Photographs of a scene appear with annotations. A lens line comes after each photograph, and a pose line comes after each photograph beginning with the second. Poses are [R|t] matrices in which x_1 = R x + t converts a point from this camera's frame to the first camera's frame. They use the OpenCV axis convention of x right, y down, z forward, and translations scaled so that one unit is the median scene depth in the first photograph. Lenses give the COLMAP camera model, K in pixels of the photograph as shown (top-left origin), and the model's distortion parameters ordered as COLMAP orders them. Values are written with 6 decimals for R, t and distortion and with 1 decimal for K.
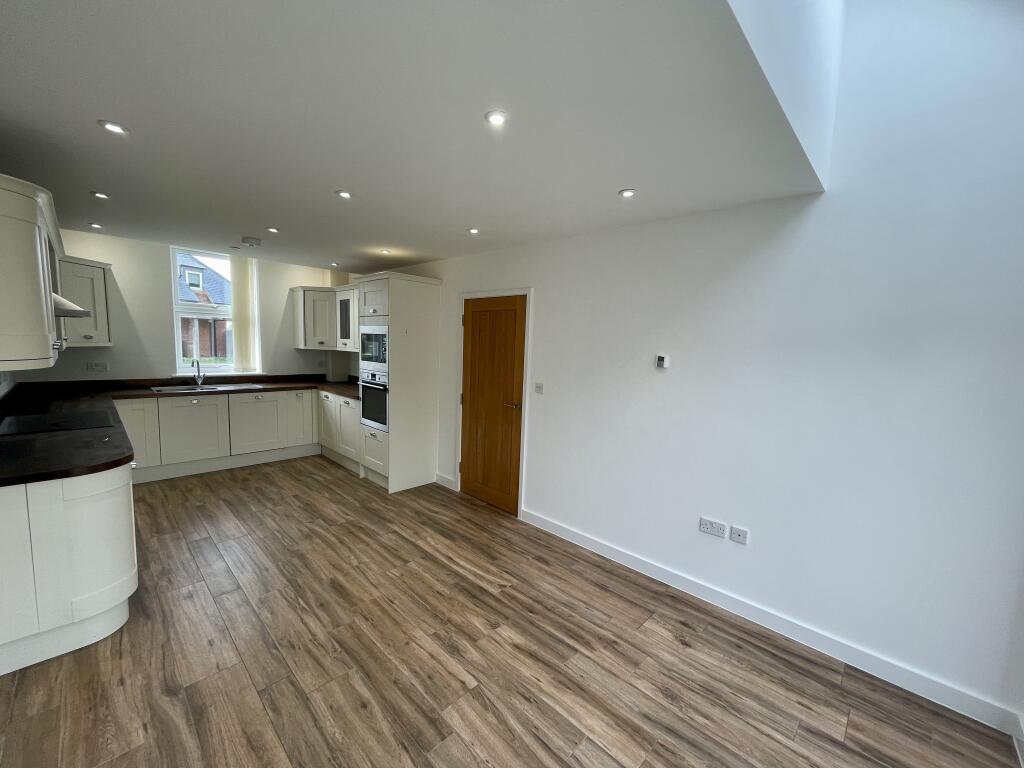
lens RADIAL K [[416.1, 0, 513.9], [0, 416.1, 387.5], [0, 0, 1]] dist [0.013397, -0.000014]
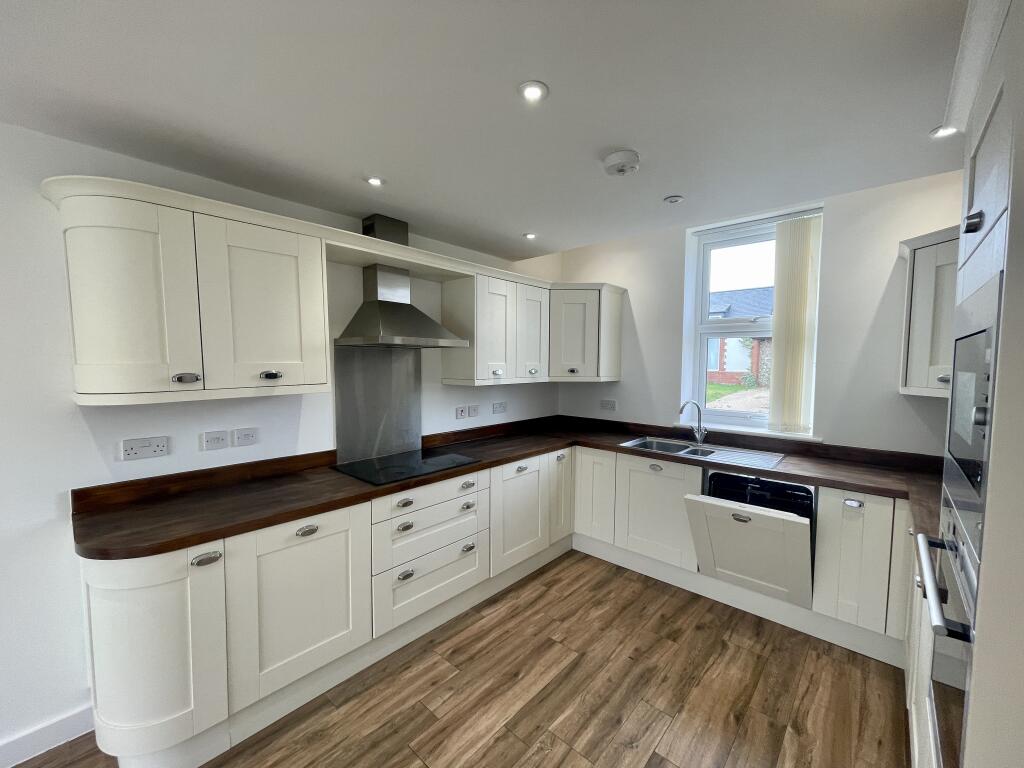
lens RADIAL K [[416.1, 0, 513.1], [0, 416.1, 387.6], [0, 0, 1]] dist [0.013397, -0.000014]
pose [[0.025939, 0.034374, -0.999072, -0.258349], [-0.113083, 0.993095, 0.031233, -0.173863], [0.993247, 0.112168, 0.029647, 1.528726]]
